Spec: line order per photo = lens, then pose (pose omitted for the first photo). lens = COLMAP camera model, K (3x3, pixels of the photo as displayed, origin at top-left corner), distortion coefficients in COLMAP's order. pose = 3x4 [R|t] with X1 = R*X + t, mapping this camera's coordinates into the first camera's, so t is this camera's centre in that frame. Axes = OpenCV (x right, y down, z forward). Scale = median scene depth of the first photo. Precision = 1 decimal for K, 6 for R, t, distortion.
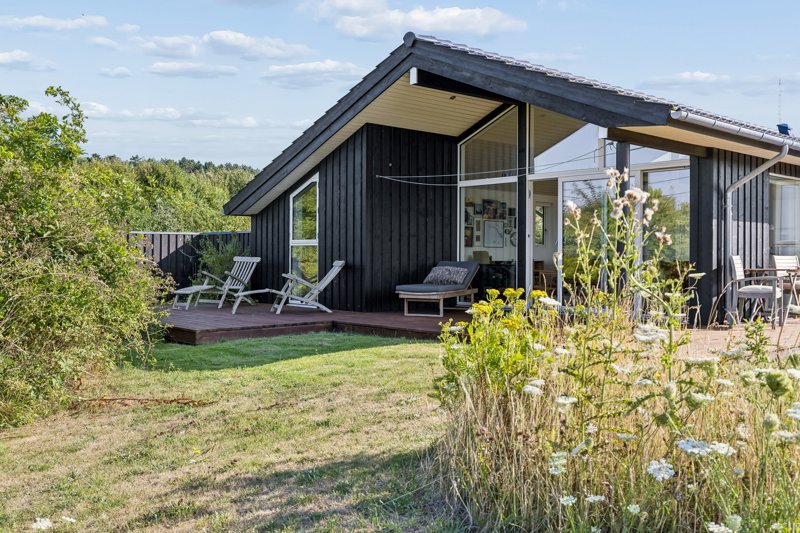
lens RADIAL K [[760.6, 0, 400.0], [0, 760.6, 266.5], [0, 0, 1]] dist [0.098357, 0.000471]
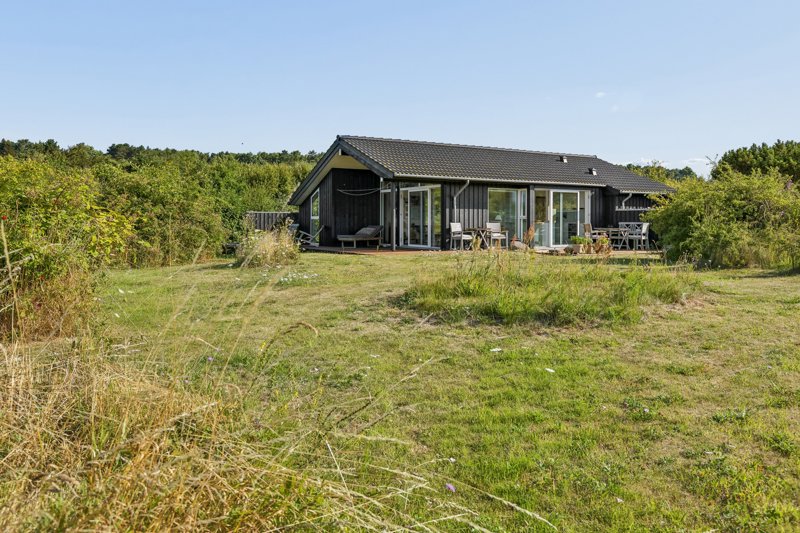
lens RADIAL K [[597.0, 0, 400.0], [0, 597.0, 266.5], [0, 0, 1]] dist [-0.000501, -0.000045]
pose [[0.981271, 0.011524, -0.192286, 0.529375], [-0.000160, 0.998257, 0.059009, 0.010974], [0.192631, -0.057873, 0.979563, -0.813814]]
